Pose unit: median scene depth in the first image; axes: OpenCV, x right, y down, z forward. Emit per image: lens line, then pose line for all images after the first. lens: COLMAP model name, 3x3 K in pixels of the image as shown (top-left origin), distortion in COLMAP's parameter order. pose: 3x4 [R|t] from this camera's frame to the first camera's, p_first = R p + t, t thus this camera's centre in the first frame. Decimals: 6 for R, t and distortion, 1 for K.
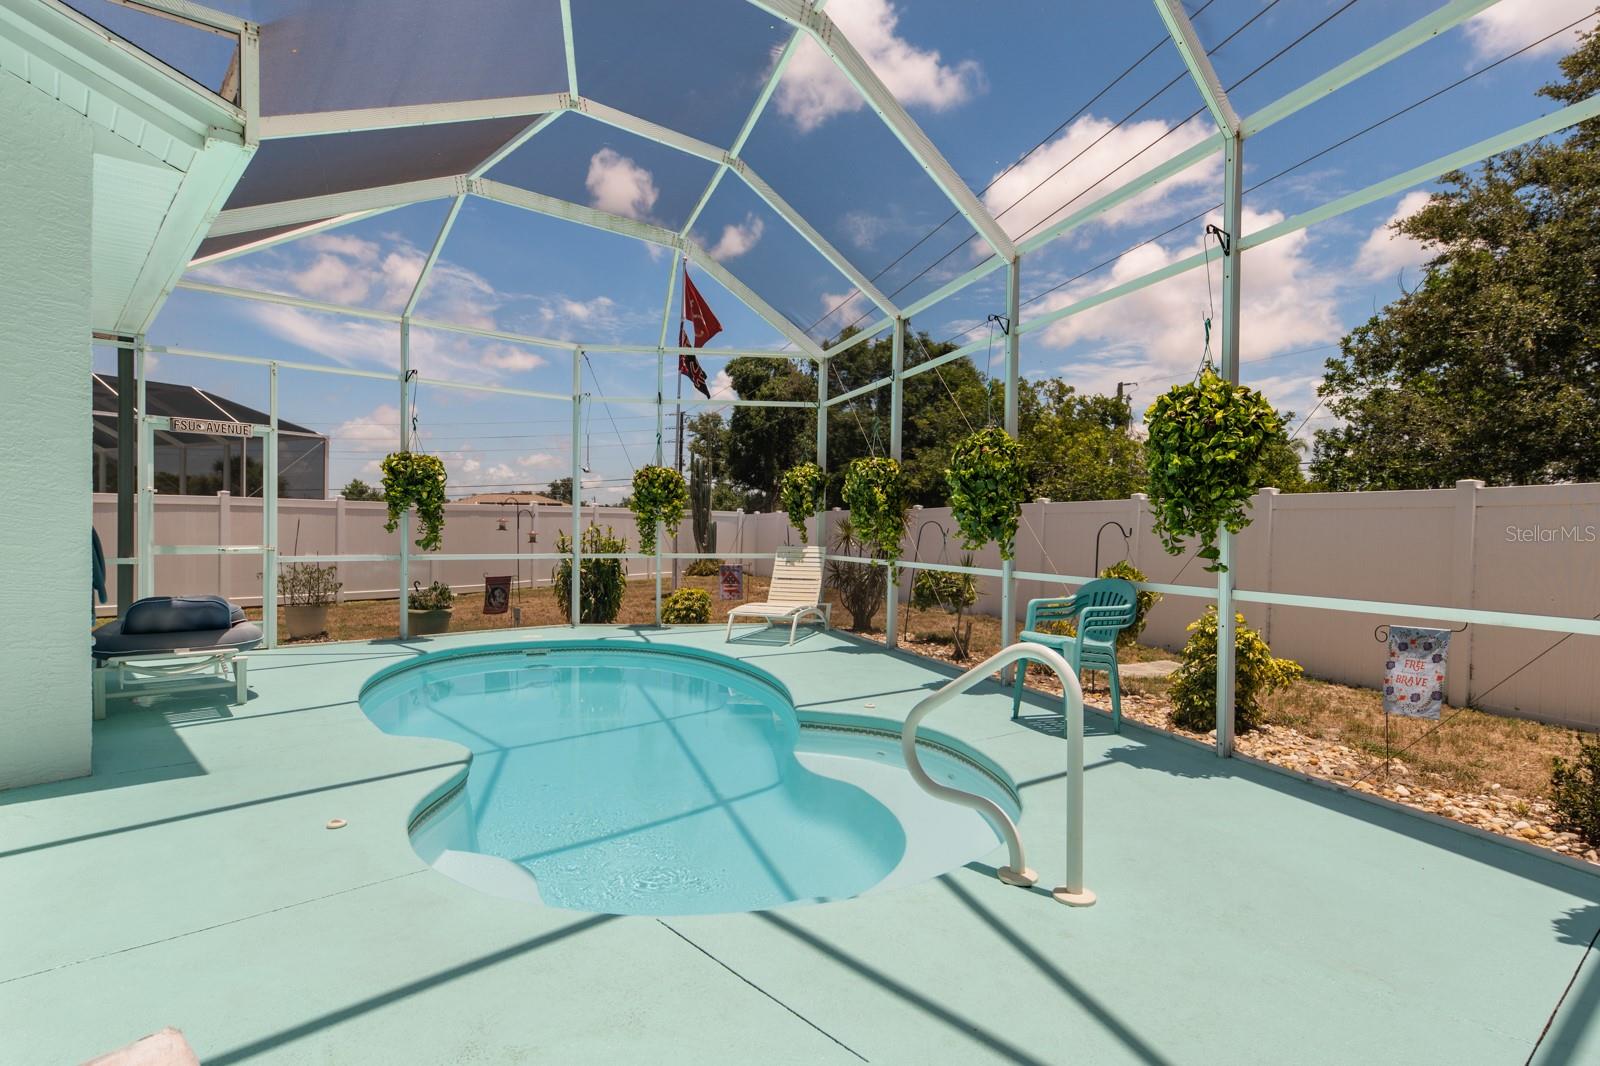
lens RADIAL K [[846.3, 0, 808.4], [0, 846.3, 541.0], [0, 0, 1]] dist [0.003655, 0.001212]
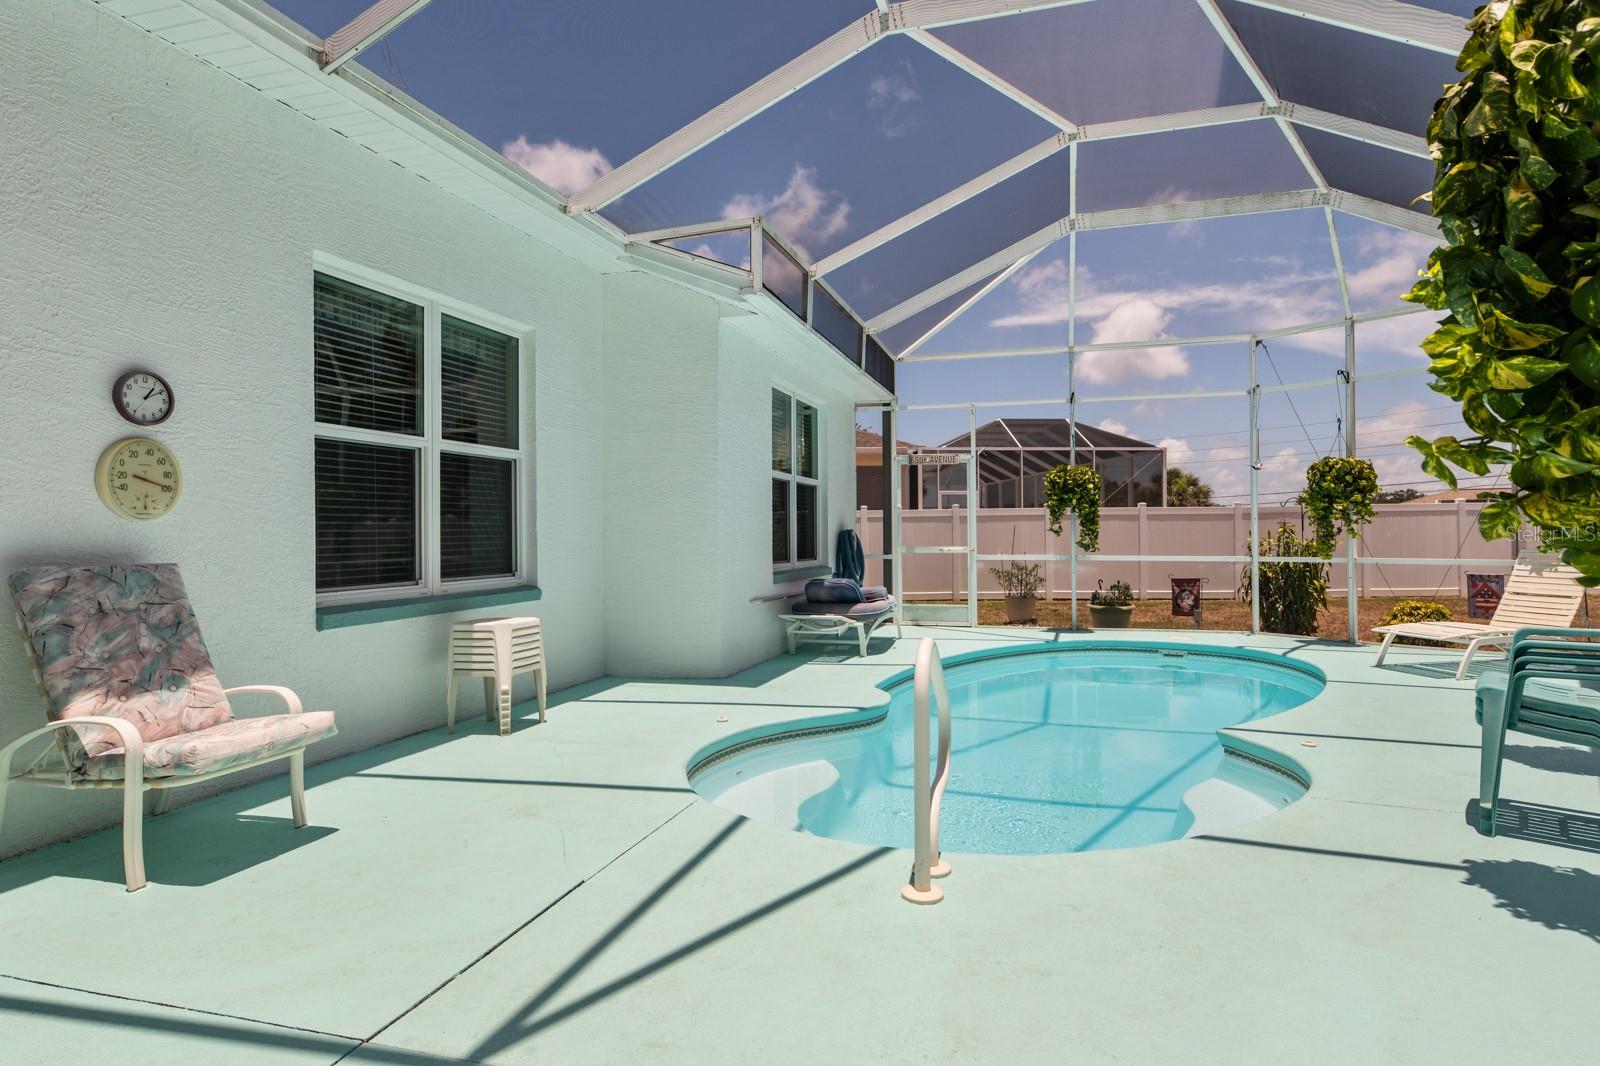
lens RADIAL K [[846.3, 0, 816.5], [0, 846.3, 527.8], [0, 0, 1]] dist [0.003655, 0.001212]
pose [[0.544701, -0.017937, -0.838439, 0.288220], [-0.000283, 0.999767, -0.021572, 0.003952], [0.838630, 0.011988, 0.544569, 0.094909]]
